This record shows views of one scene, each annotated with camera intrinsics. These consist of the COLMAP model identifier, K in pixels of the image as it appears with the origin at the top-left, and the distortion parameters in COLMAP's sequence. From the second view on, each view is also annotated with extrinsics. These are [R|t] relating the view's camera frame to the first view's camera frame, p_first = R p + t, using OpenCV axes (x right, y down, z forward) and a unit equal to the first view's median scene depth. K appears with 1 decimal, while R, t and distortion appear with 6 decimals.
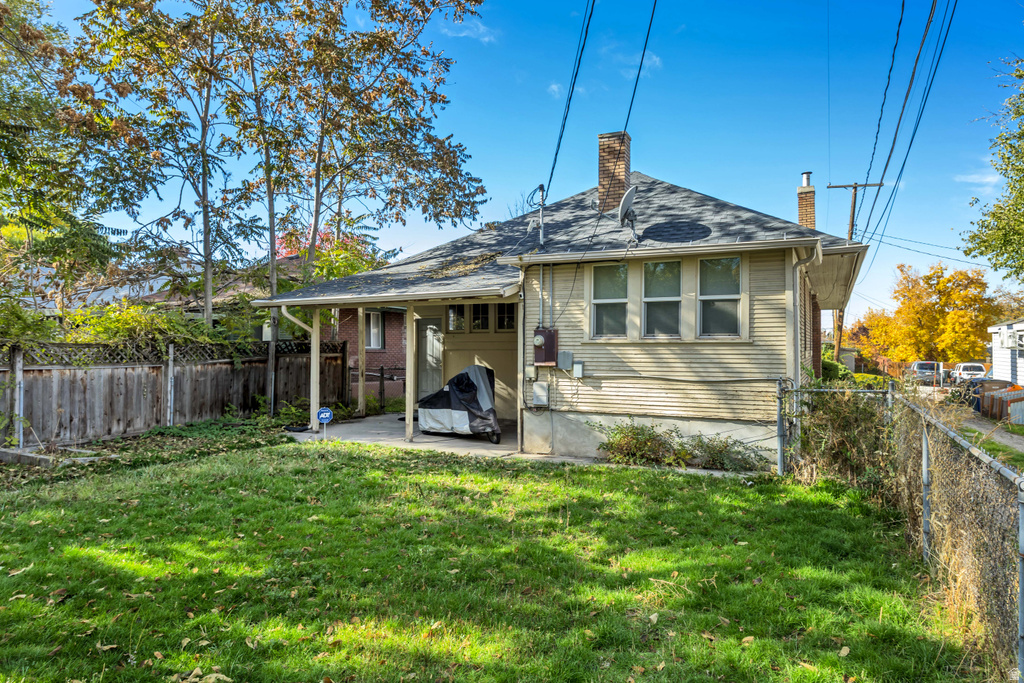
lens RADIAL K [[625.3, 0, 510.4], [0, 625.3, 344.7], [0, 0, 1]] dist [-0.021994, -0.001768]
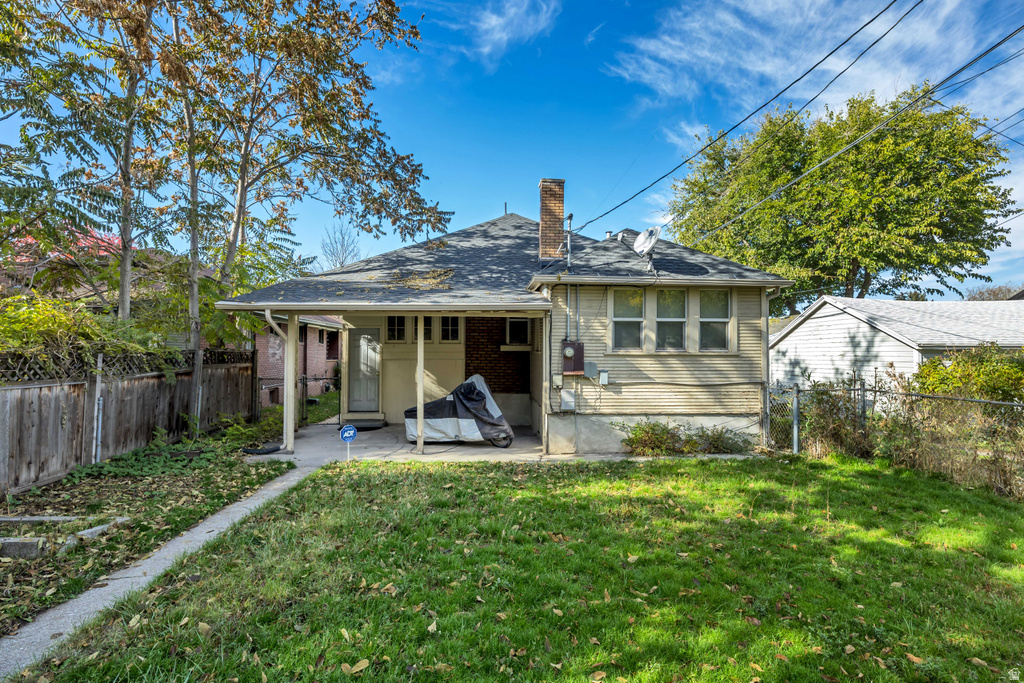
lens RADIAL K [[496.1, 0, 509.7], [0, 496.1, 337.1], [0, 0, 1]] dist [-0.014726, 0.000730]
pose [[0.868372, 0.019079, 0.495545, -0.478550], [-0.004410, 0.999517, -0.030756, -0.005716], [-0.495893, 0.024523, 0.868037, 0.275015]]
